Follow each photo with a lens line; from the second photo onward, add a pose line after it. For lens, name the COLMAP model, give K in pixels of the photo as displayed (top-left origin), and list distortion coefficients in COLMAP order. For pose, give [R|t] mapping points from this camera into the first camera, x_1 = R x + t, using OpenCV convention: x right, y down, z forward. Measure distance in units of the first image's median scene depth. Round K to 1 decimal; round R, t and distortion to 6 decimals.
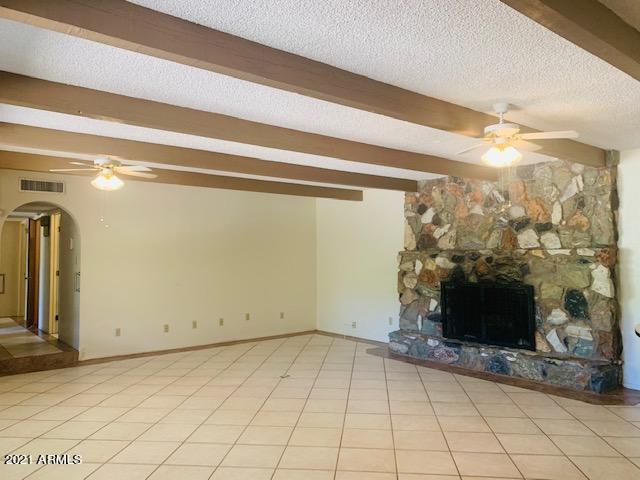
lens RADIAL K [[492.2, 0, 318.5], [0, 492.2, 241.4], [0, 0, 1]] dist [0.051749, 0.004117]
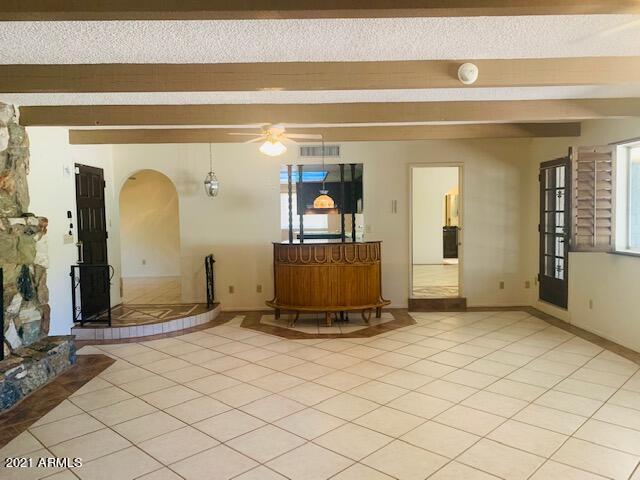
lens RADIAL K [[492.2, 0, 318.6], [0, 492.2, 239.4], [0, 0, 1]] dist [0.051749, 0.004117]
pose [[-0.785909, -0.013377, 0.618197, -0.390888], [0.002245, 0.999698, 0.024487, 0.031705], [-0.618338, 0.020633, -0.785642, 1.347417]]
